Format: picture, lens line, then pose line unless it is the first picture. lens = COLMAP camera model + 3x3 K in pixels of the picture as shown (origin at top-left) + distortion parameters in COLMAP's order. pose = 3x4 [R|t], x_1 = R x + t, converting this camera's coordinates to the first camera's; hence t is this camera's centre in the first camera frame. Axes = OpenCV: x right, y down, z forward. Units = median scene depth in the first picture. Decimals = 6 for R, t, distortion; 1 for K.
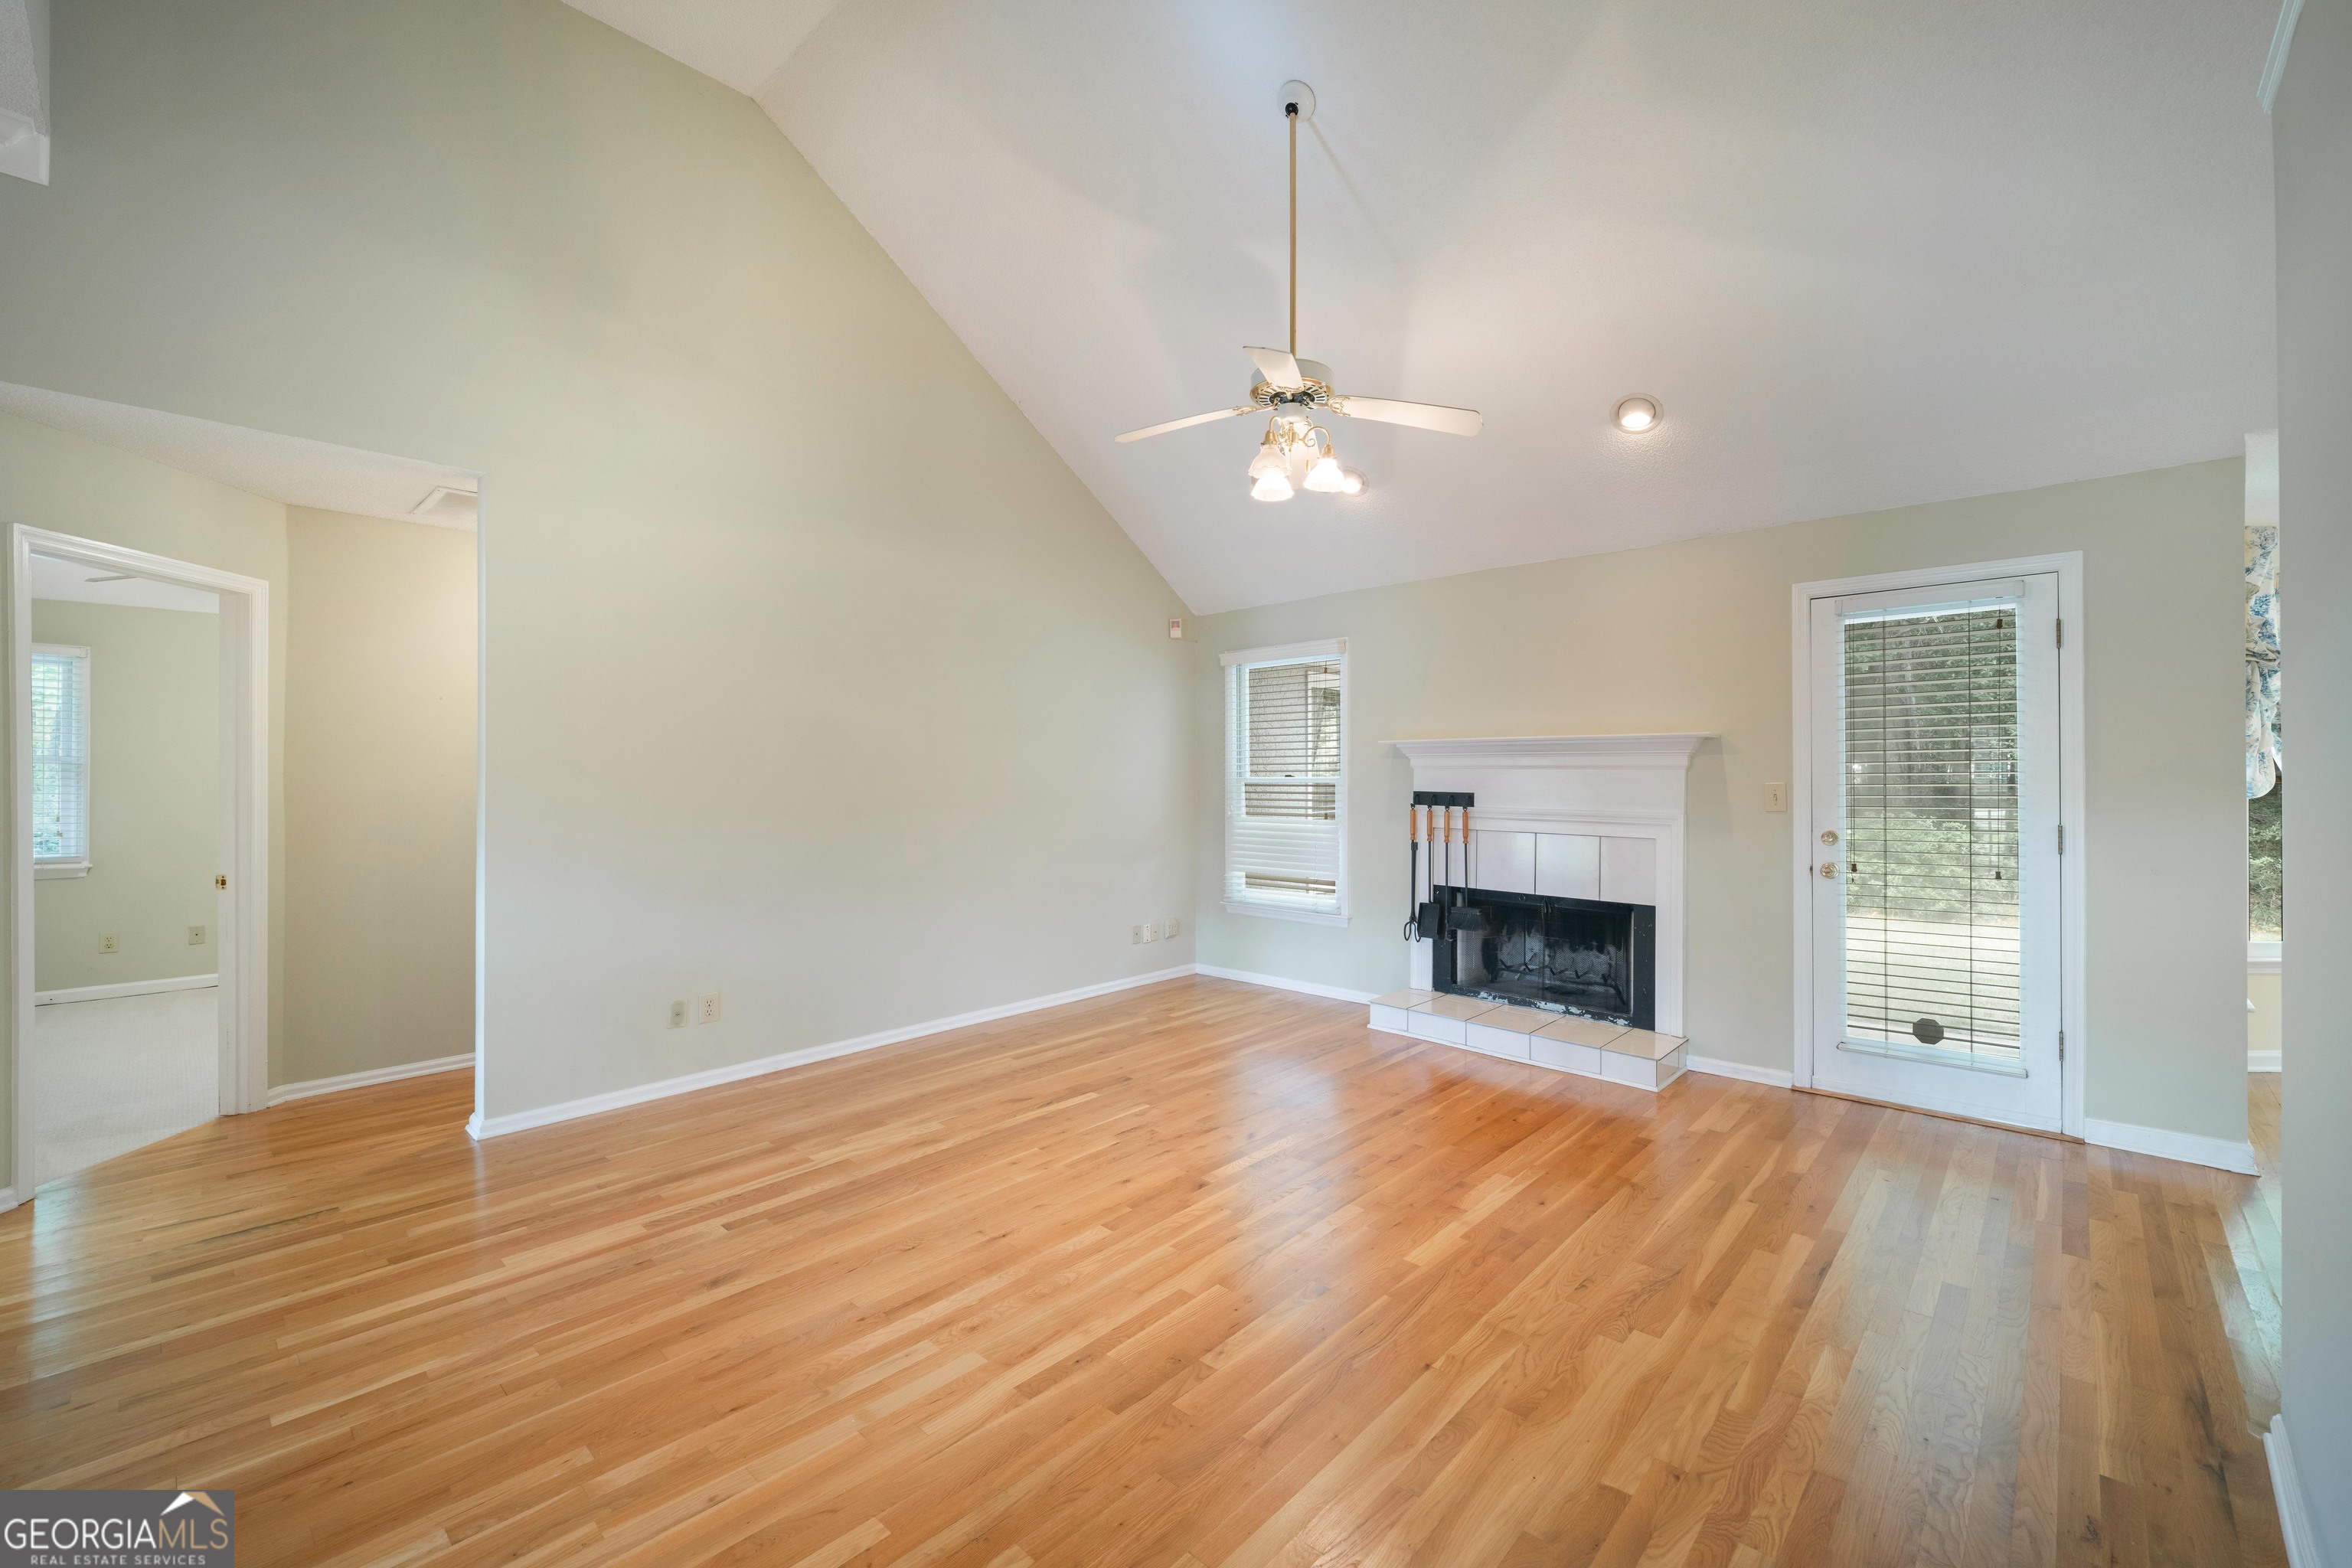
lens RADIAL K [[978.2, 0, 1183.3], [0, 978.2, 781.3], [0, 0, 1]] dist [0.012201, -0.001112]
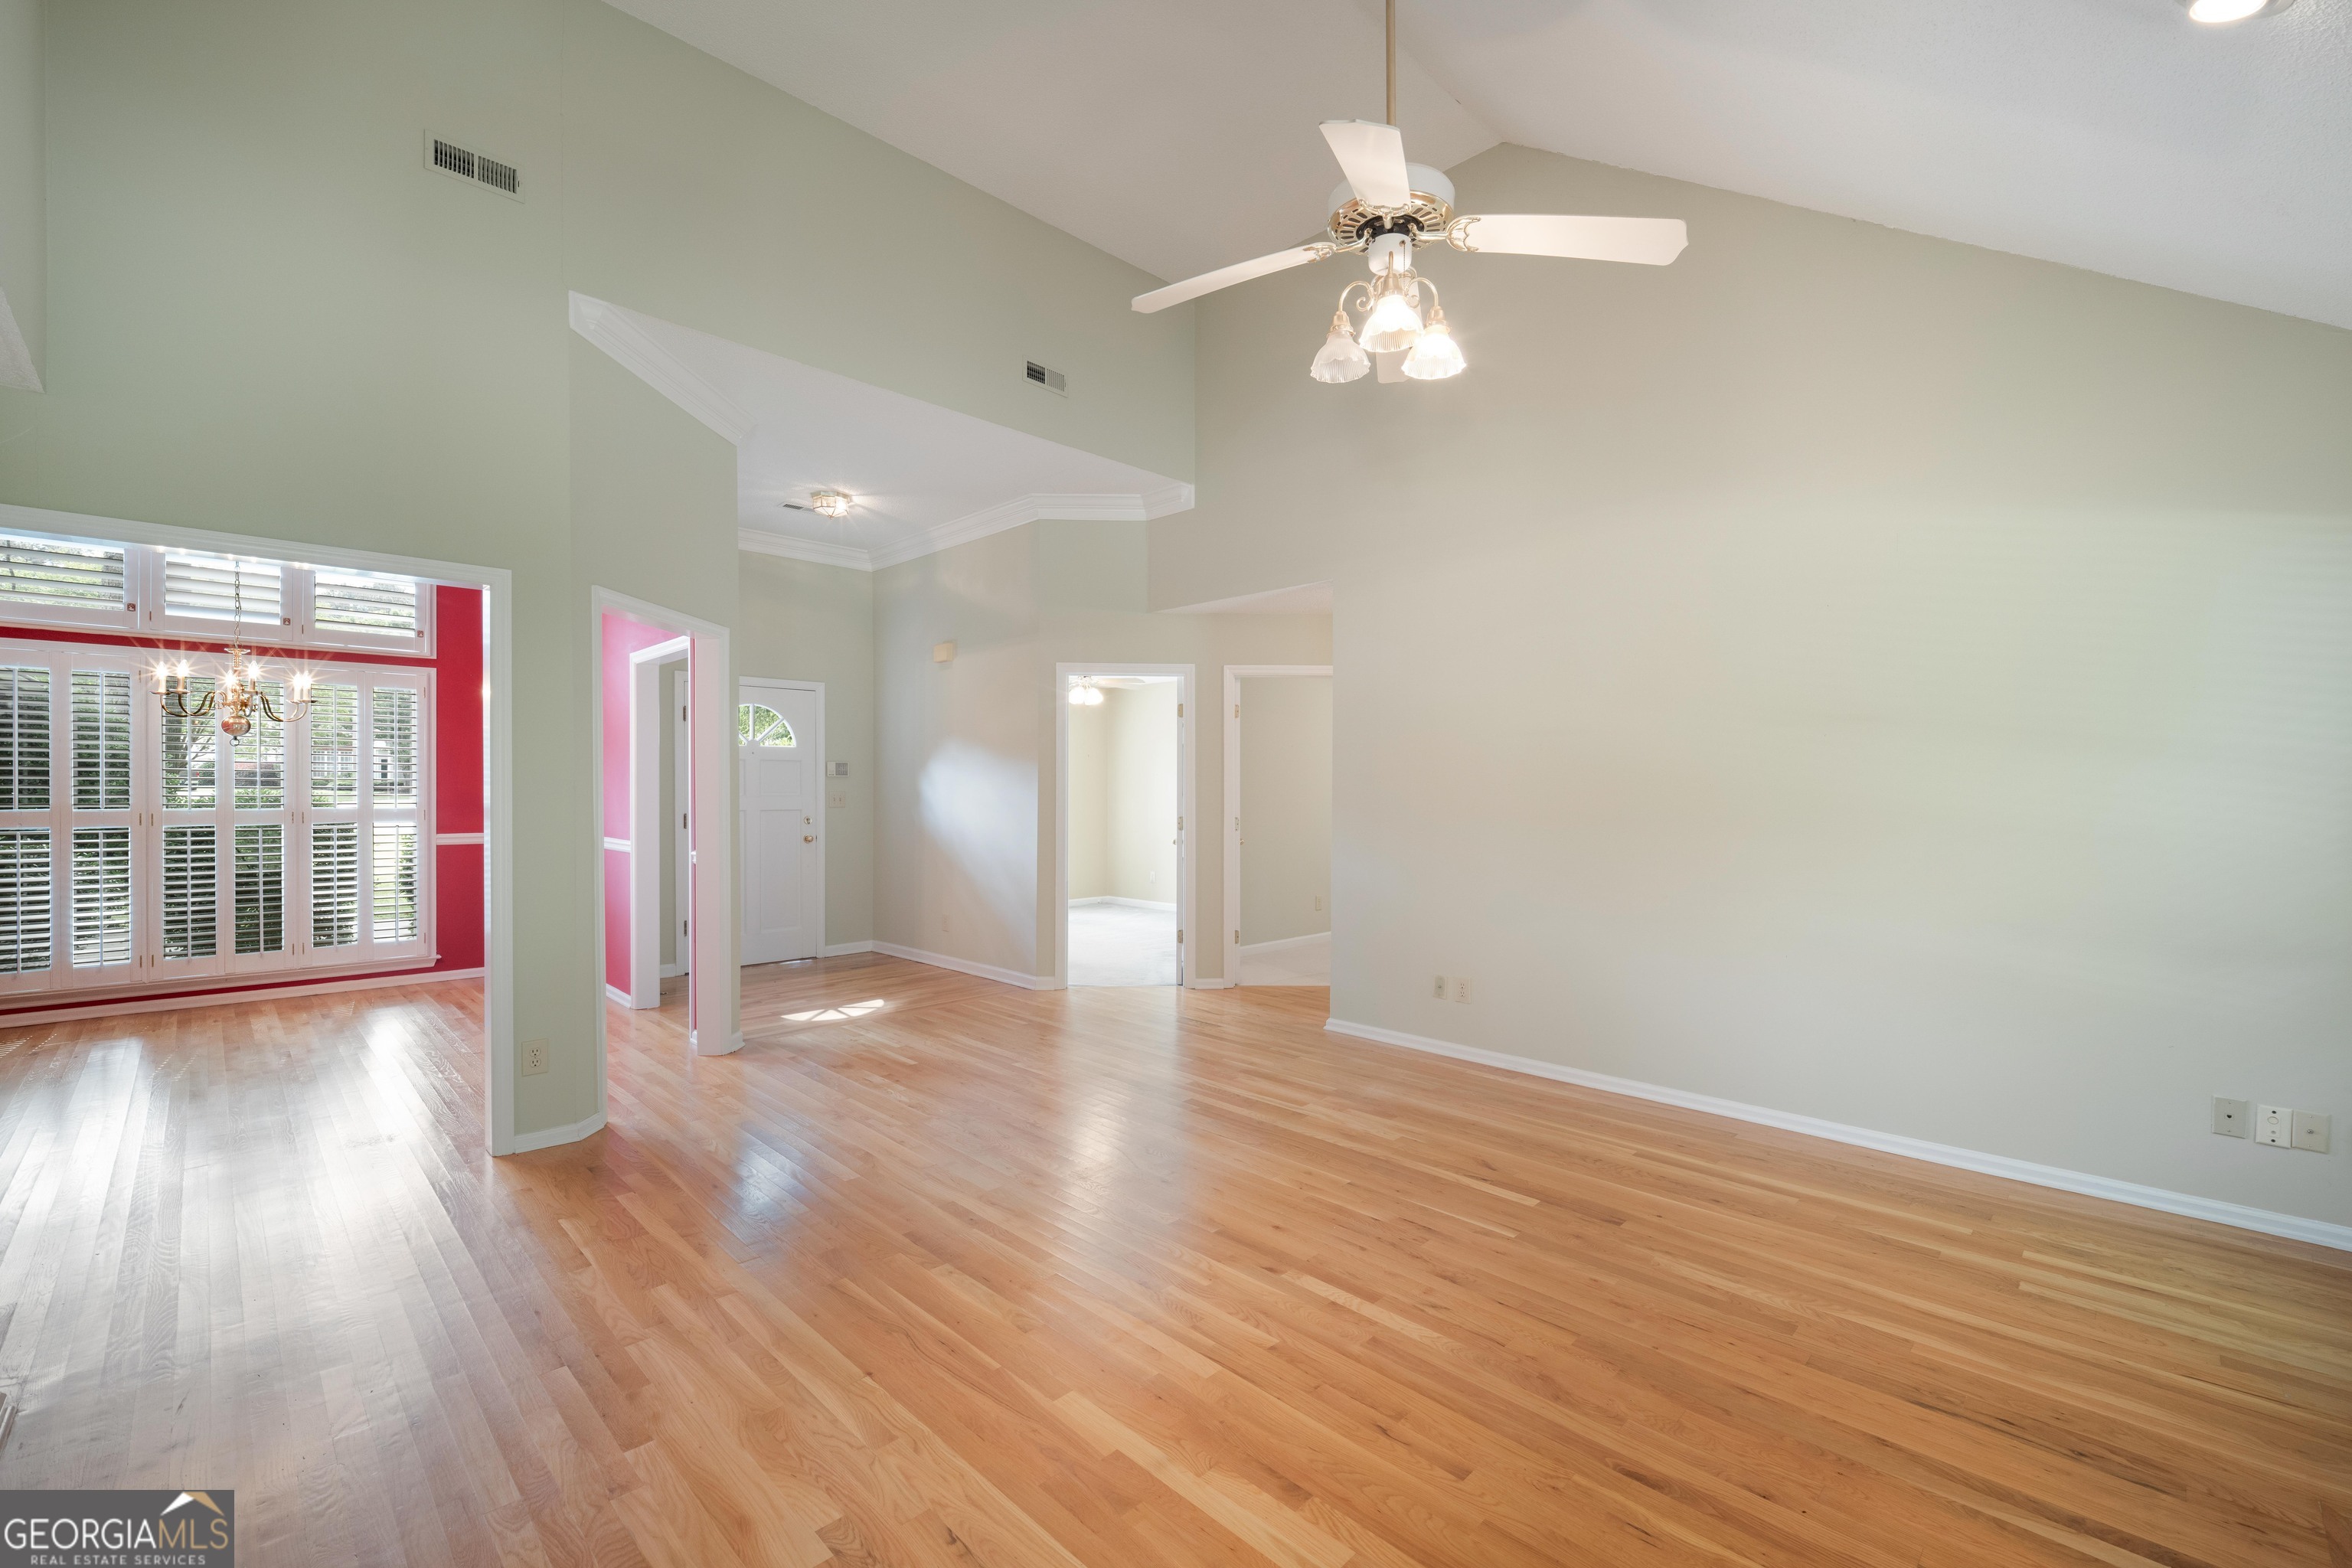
lens RADIAL K [[978.2, 0, 1180.3], [0, 978.2, 791.1], [0, 0, 1]] dist [0.012201, -0.001112]
pose [[-0.046393, 0.010066, -0.998873, 0.677816], [-0.007617, 0.999917, 0.010430, -0.008093], [0.998894, 0.008093, -0.046312, 0.747002]]
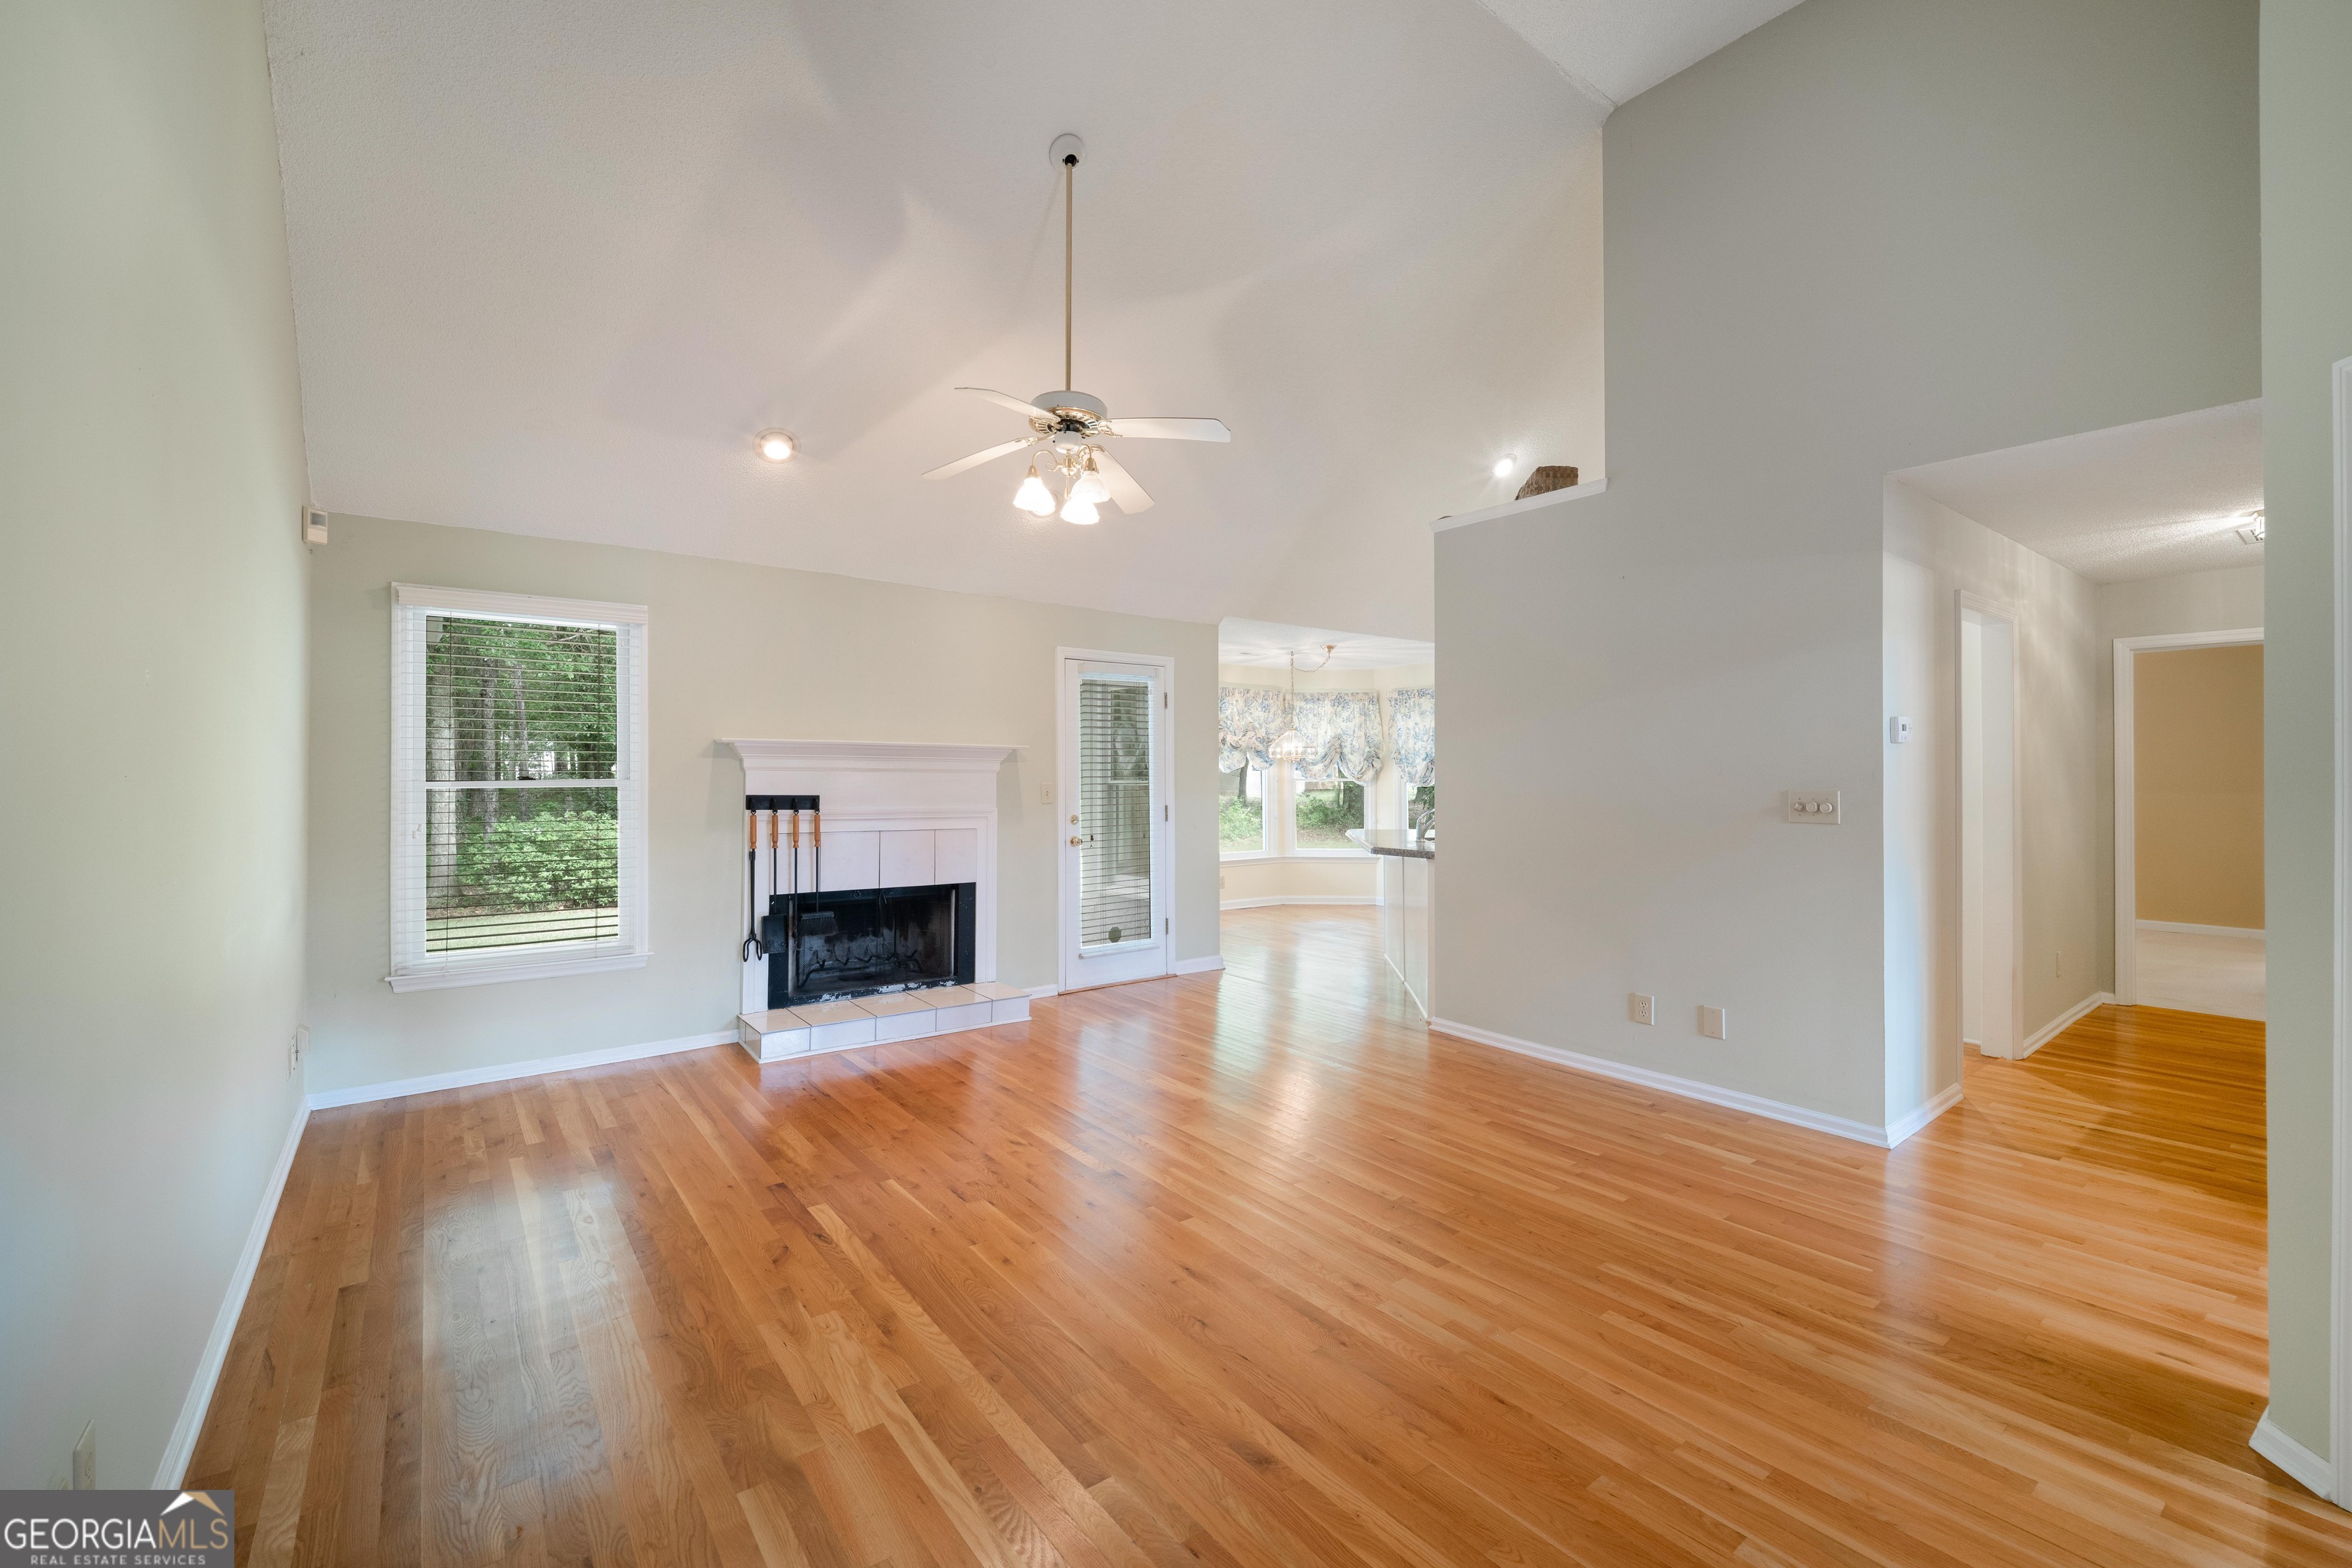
lens RADIAL K [[978.2, 0, 1186.4], [0, 978.2, 771.5], [0, 0, 1]] dist [0.012201, -0.001112]
pose [[0.152805, 0.006273, 0.988237, -0.778723], [0.003970, 0.999968, -0.006961, -0.004939], [-0.988248, 0.004987, 0.152775, 0.597912]]
